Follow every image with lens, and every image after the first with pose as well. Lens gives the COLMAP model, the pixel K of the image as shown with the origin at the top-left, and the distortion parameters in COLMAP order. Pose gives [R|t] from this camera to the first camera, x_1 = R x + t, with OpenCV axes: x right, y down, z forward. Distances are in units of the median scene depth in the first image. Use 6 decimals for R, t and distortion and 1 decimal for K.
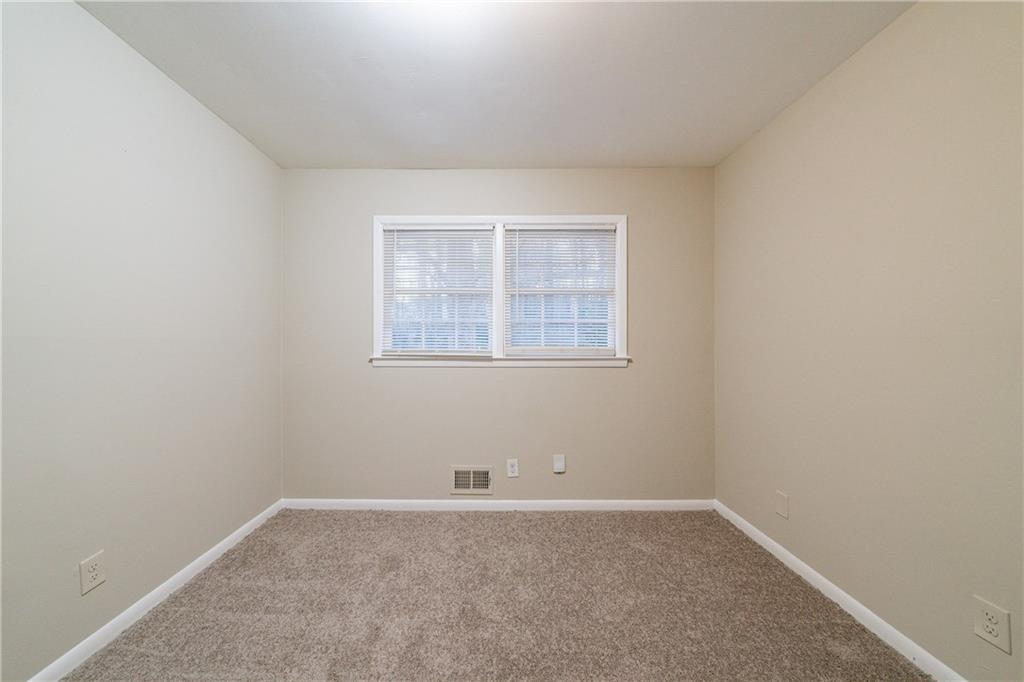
lens RADIAL K [[351.1, 0, 493.7], [0, 351.1, 341.9], [0, 0, 1]] dist [-0.001048, -0.000090]
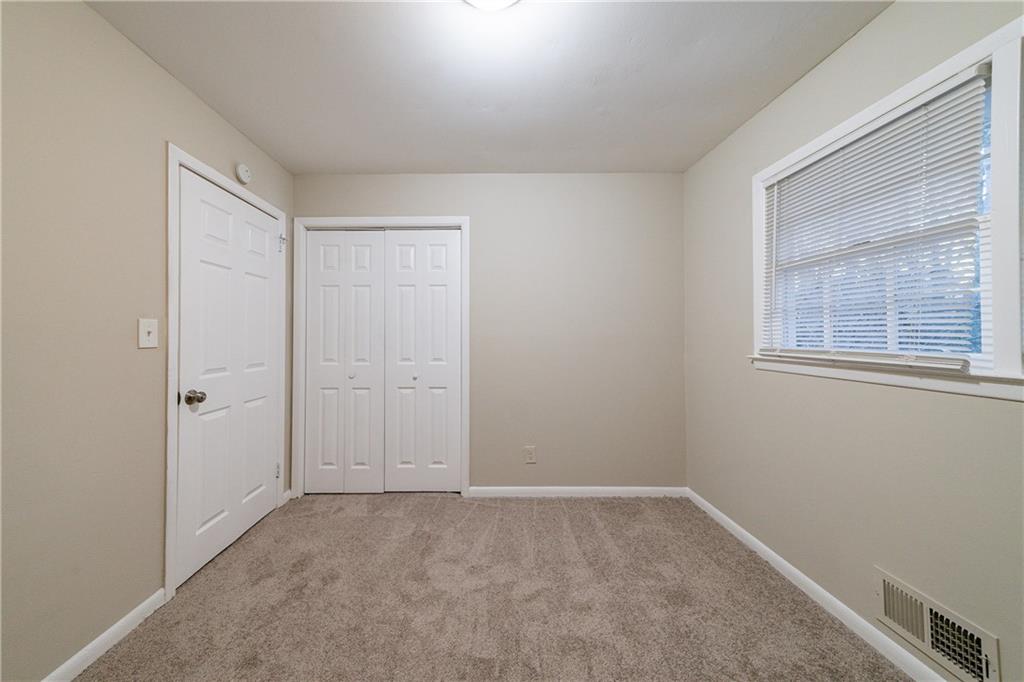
lens RADIAL K [[366.0, 0, 511.1], [0, 366.0, 331.9], [0, 0, 1]] dist [0.001432, 0.000294]
pose [[0.002323, -0.014143, -0.999897, 0.474394], [0.001403, 0.999899, -0.014139, -0.001266], [0.999996, -0.001370, 0.002342, 0.458881]]
